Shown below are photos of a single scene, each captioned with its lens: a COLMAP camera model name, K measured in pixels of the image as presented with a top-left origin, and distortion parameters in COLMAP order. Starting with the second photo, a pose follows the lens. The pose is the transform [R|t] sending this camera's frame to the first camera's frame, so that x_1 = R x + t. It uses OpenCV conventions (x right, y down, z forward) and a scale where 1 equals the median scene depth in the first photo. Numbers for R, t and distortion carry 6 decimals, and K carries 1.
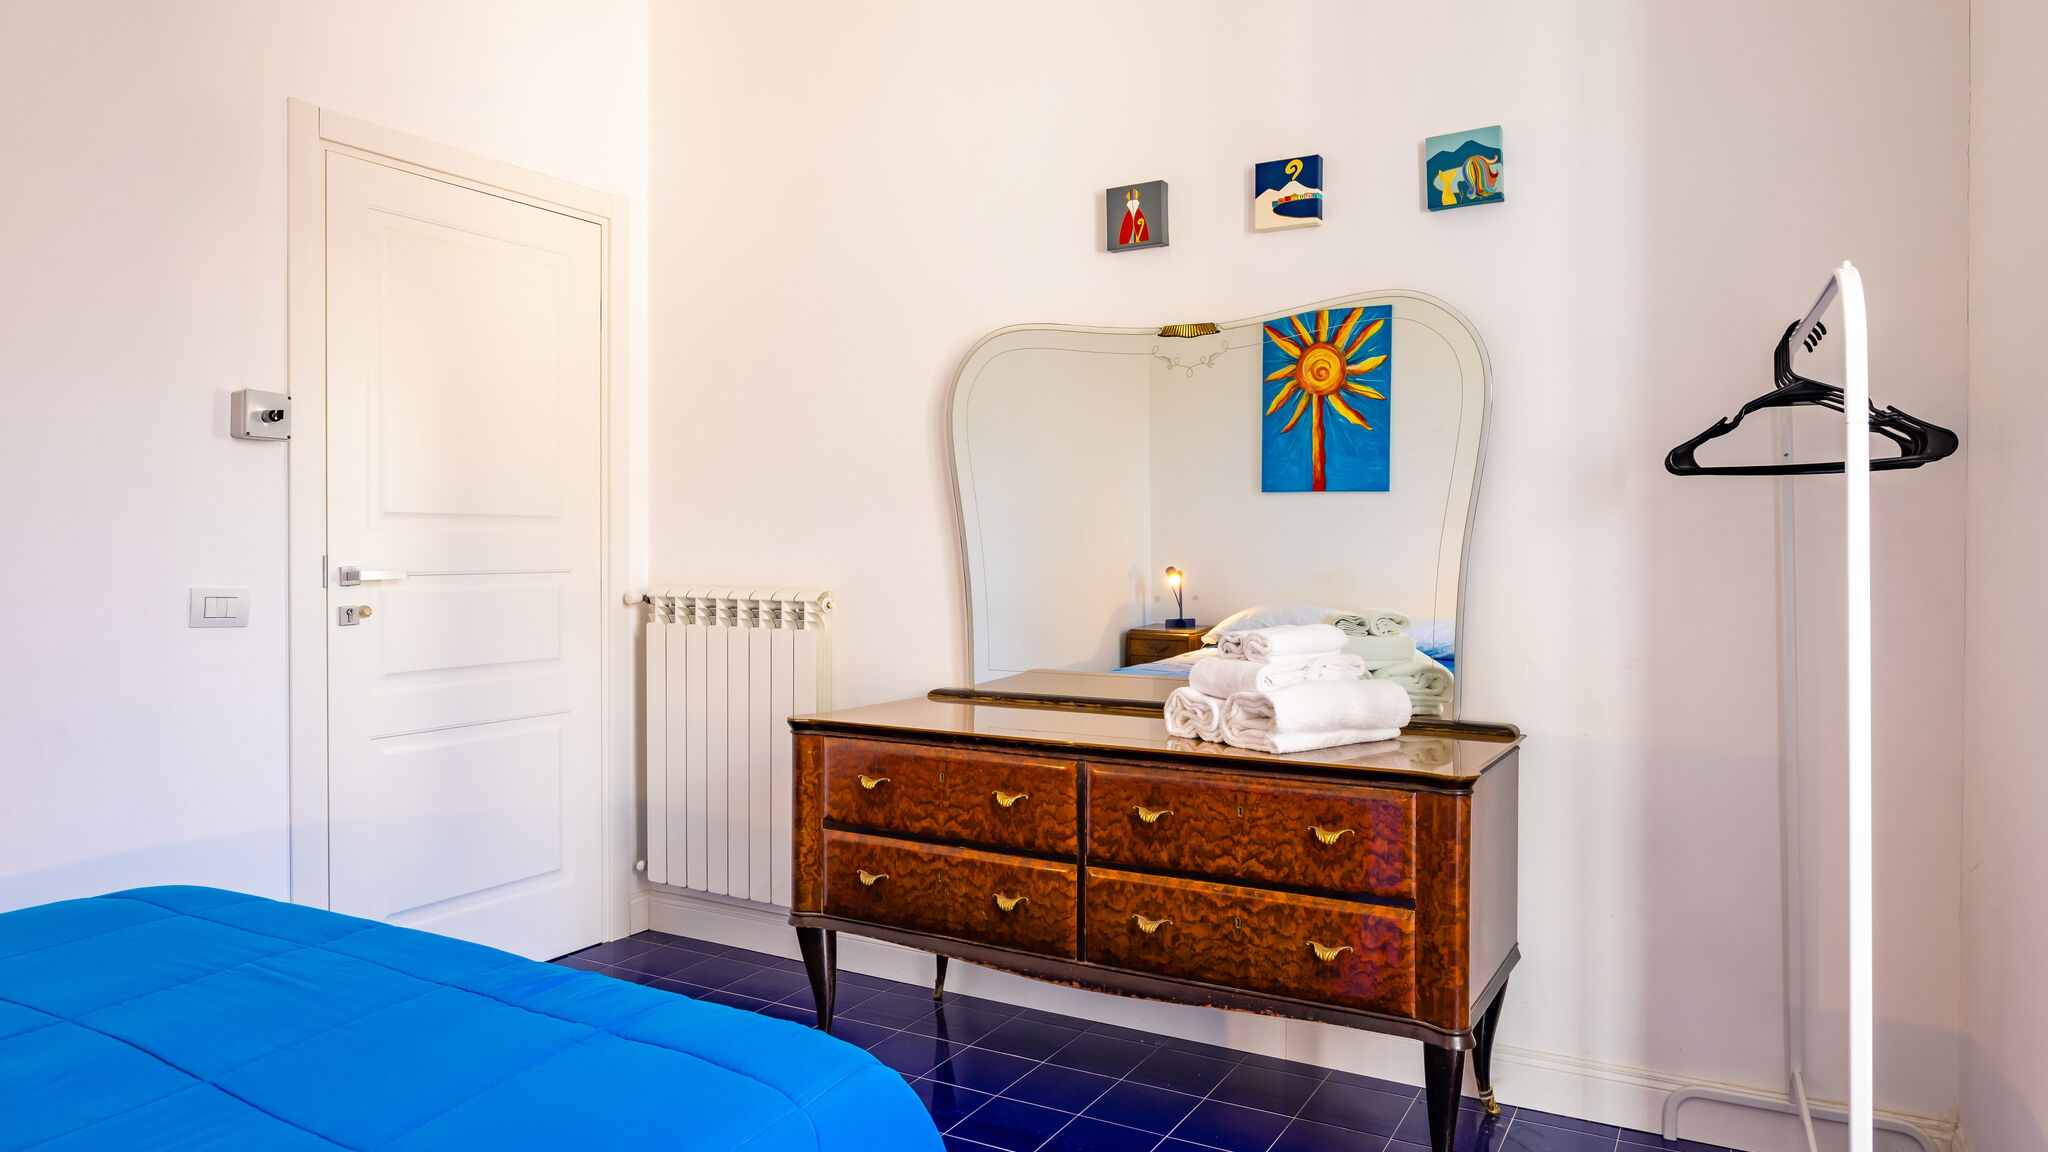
lens RADIAL K [[1231.2, 0, 1155.5], [0, 1231.2, 540.0], [0, 0, 1]] dist [-0.001364, -0.000100]
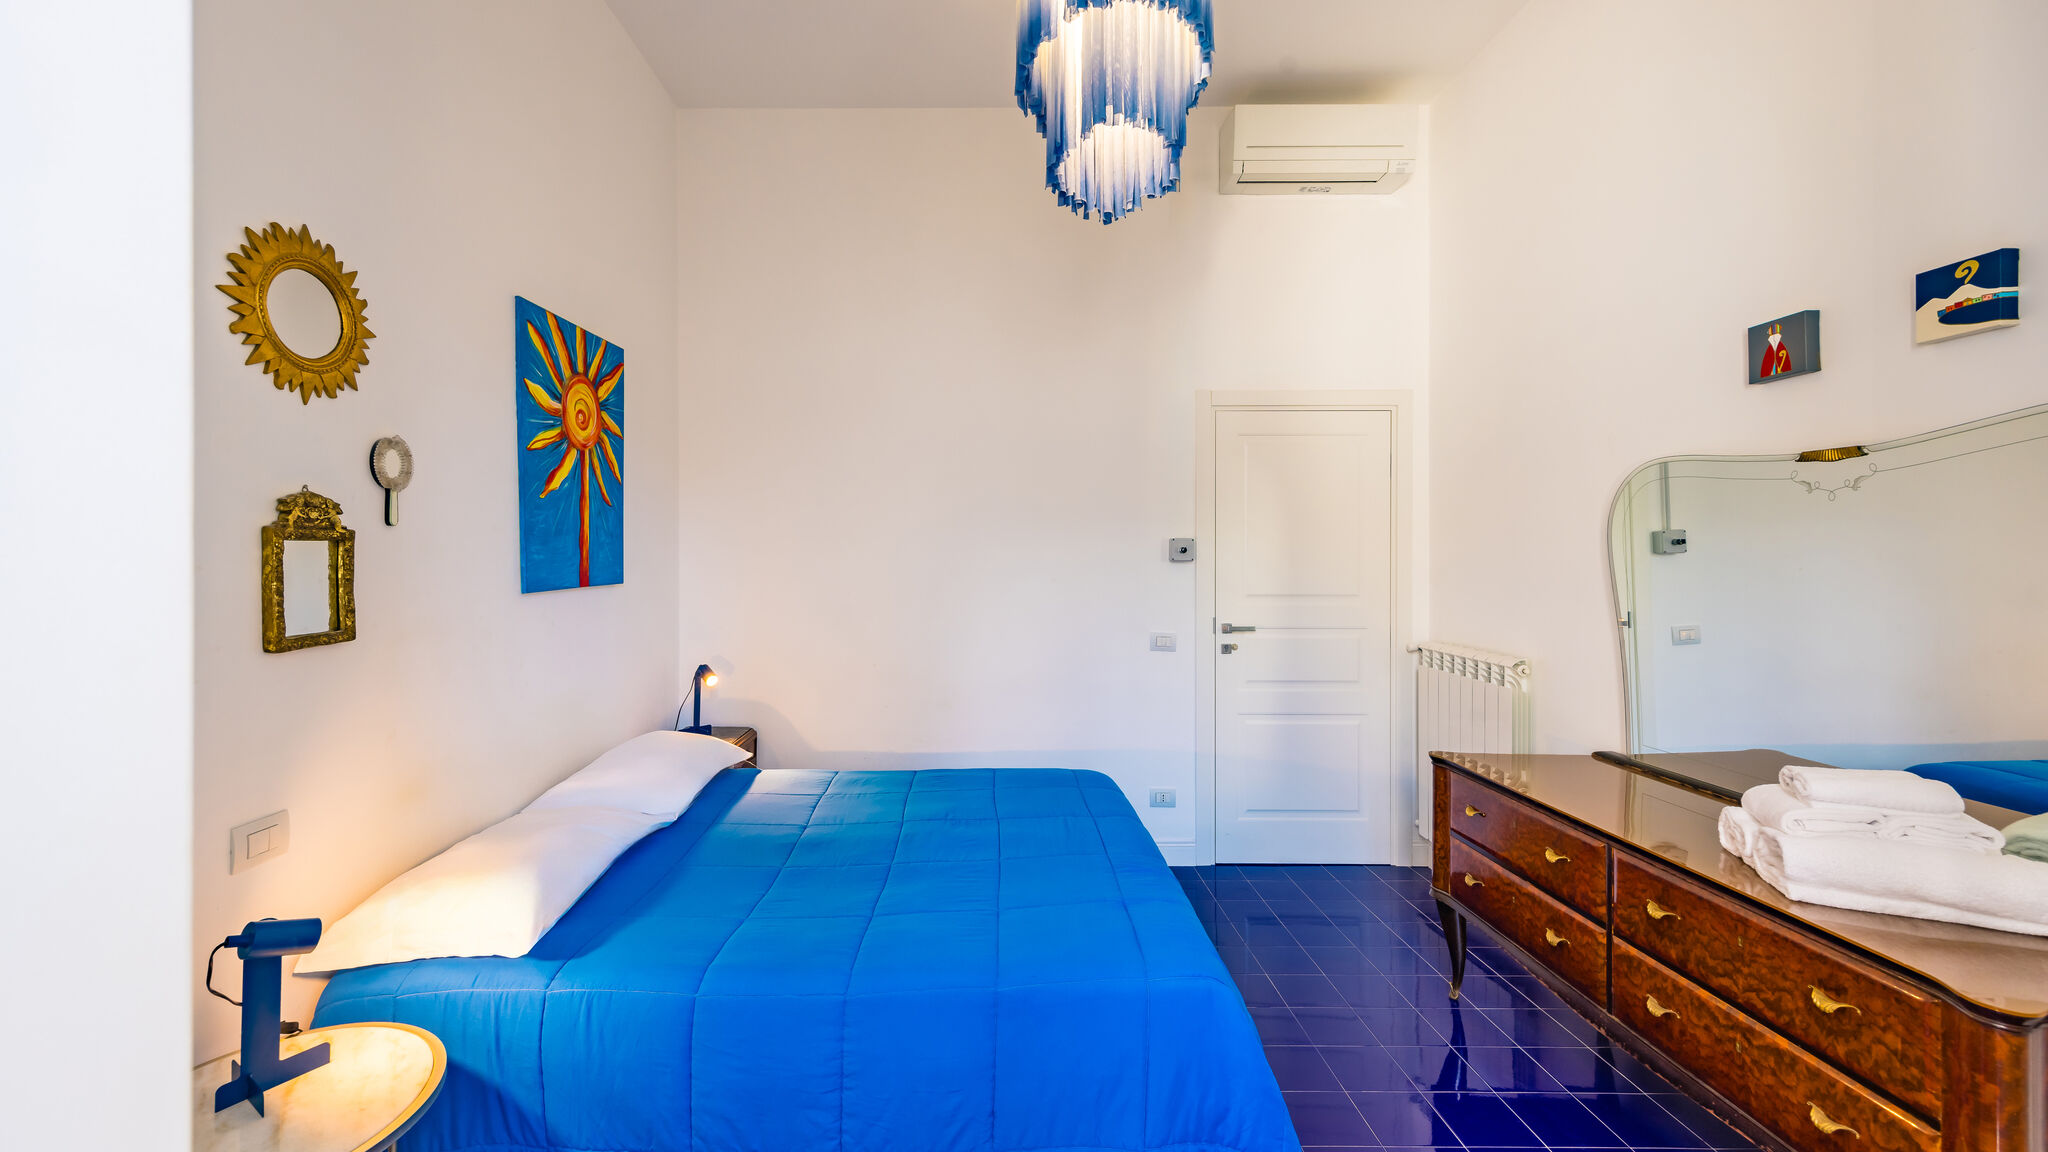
lens RADIAL K [[819.9, 0, 1020.7], [0, 819.9, 551.3], [0, 0, 1]] dist [0.003270, 0.000171]
pose [[0.481527, 0.004645, -0.876419, 0.351361], [-0.016093, 0.999864, -0.003543, -0.090843], [0.876284, 0.015810, 0.481536, 0.107206]]
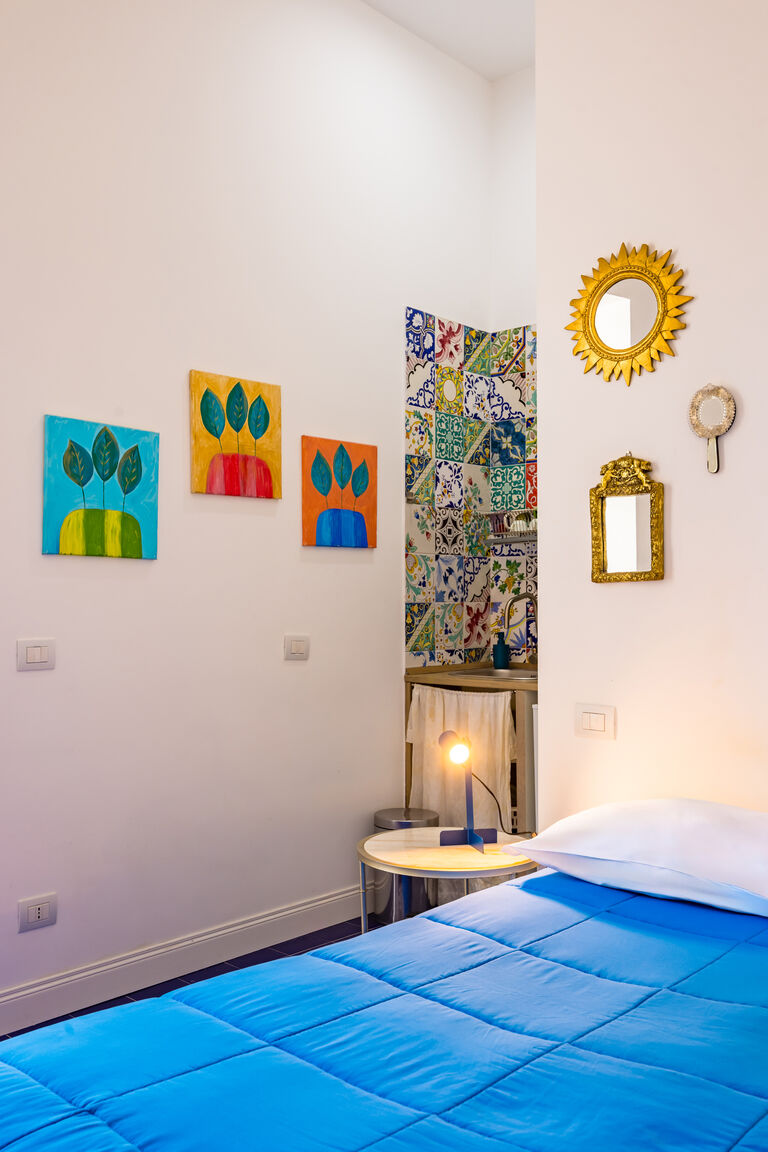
lens RADIAL K [[1032.3, 0, 407.8], [0, 1032.3, 586.0], [0, 0, 1]] dist [0.002366, -0.000541]
pose [[-0.962275, 0.011504, 0.271836, -0.586176], [0.012180, 0.999925, 0.000799, -0.005108], [-0.271807, 0.004080, -0.962343, 0.983165]]
